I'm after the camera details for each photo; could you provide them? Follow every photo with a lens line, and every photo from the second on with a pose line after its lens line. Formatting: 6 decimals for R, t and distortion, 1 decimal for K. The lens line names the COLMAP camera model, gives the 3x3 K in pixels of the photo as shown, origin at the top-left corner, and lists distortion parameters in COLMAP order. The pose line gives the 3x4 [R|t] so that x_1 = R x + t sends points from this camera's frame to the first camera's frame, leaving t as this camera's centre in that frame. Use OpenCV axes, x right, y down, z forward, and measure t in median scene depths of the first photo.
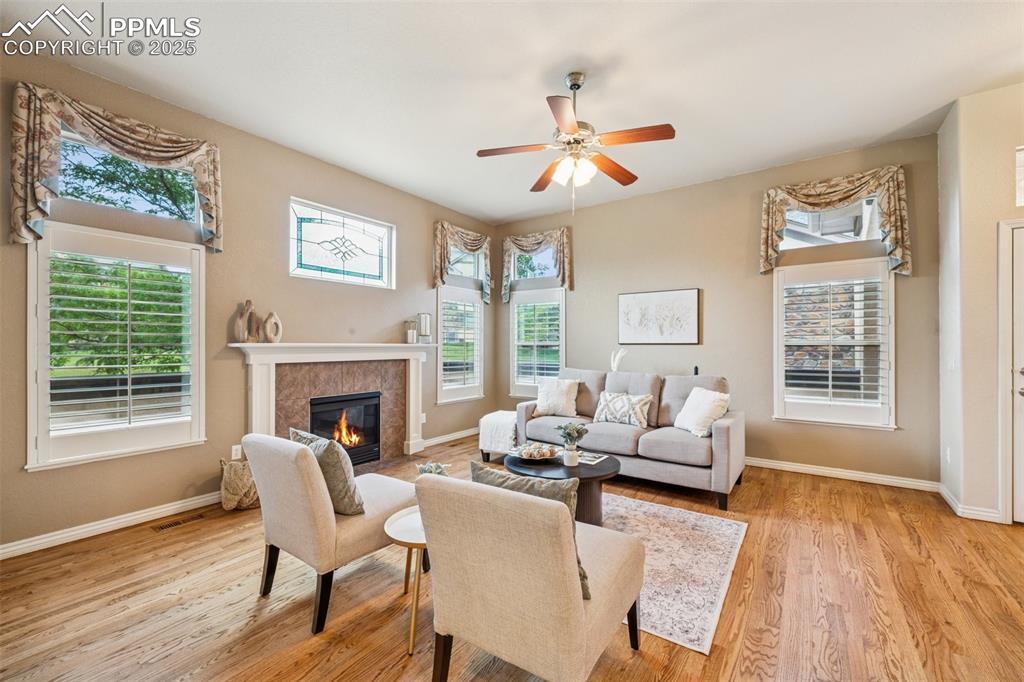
lens RADIAL K [[421.6, 0, 509.8], [0, 421.6, 343.5], [0, 0, 1]] dist [0.001646, 0.000099]
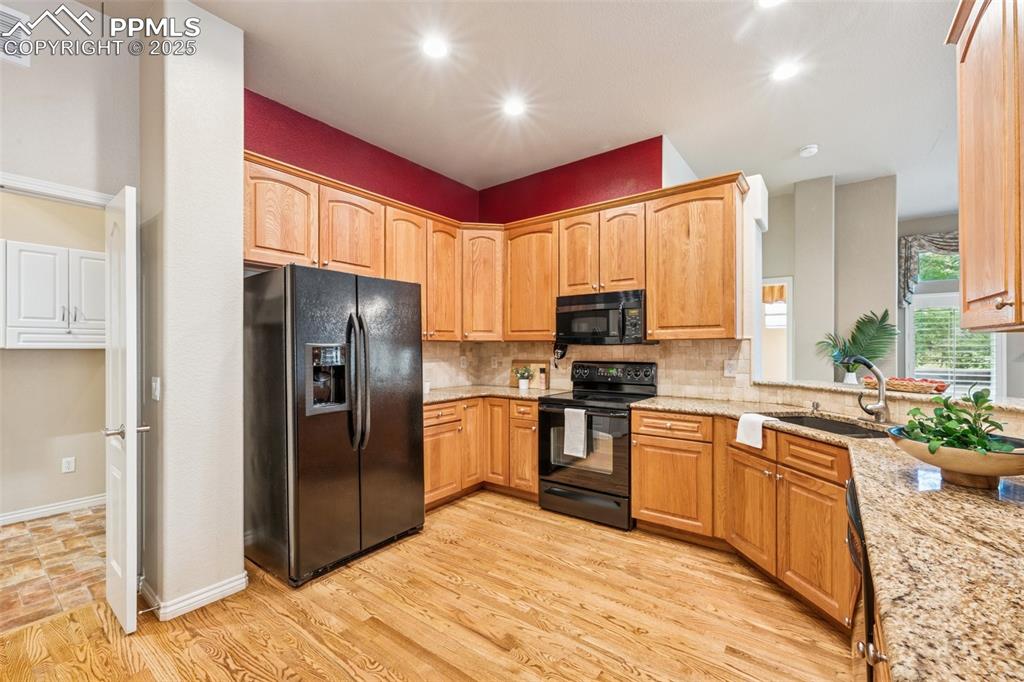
lens RADIAL K [[421.6, 0, 512.2], [0, 421.6, 347.8], [0, 0, 1]] dist [0.001646, 0.000099]
pose [[-0.019862, 0.001000, -0.999802, 0.692728], [0.007752, 0.999970, 0.000846, -0.022448], [0.999773, -0.007734, -0.019869, -0.633121]]
